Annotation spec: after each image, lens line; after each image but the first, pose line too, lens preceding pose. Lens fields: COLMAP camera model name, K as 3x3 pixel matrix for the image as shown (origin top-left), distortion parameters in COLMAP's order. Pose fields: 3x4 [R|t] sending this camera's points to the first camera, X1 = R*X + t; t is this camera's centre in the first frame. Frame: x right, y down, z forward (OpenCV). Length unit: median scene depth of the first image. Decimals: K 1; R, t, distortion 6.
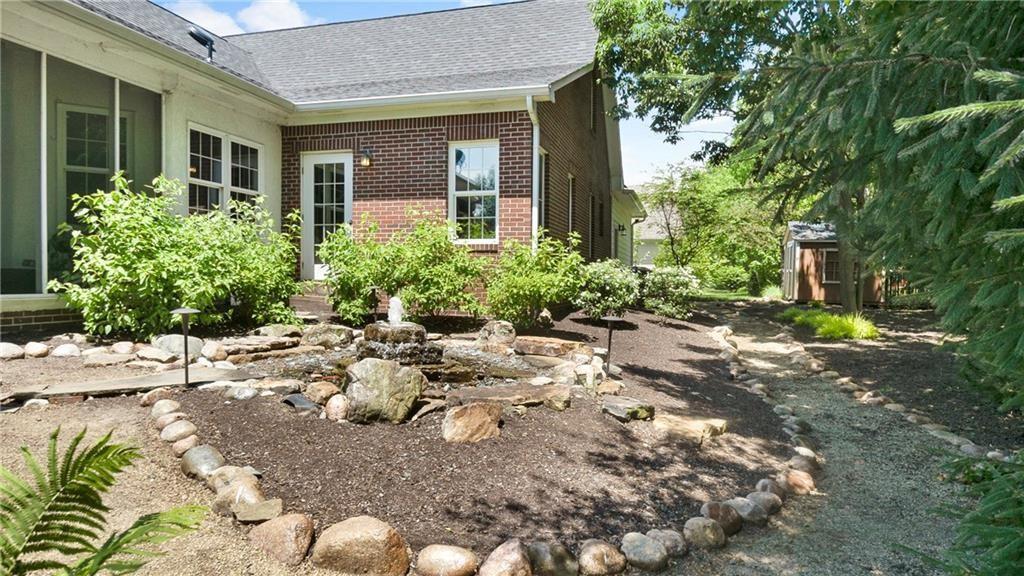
lens RADIAL K [[612.5, 0, 510.3], [0, 612.5, 286.3], [0, 0, 1]] dist [0.000644, 0.000129]
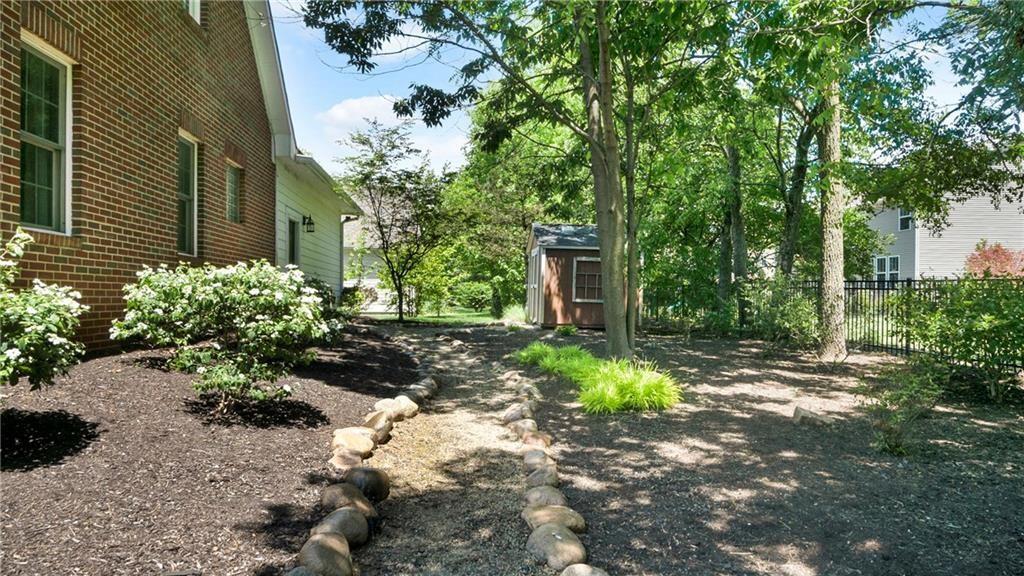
lens RADIAL K [[612.5, 0, 512.3], [0, 612.5, 291.6], [0, 0, 1]] dist [0.000644, 0.000129]
pose [[0.924903, 0.004561, 0.380176, 0.120977], [0.003068, 0.999806, -0.019460, -0.002911], [-0.380191, 0.019165, 0.924709, 0.262213]]
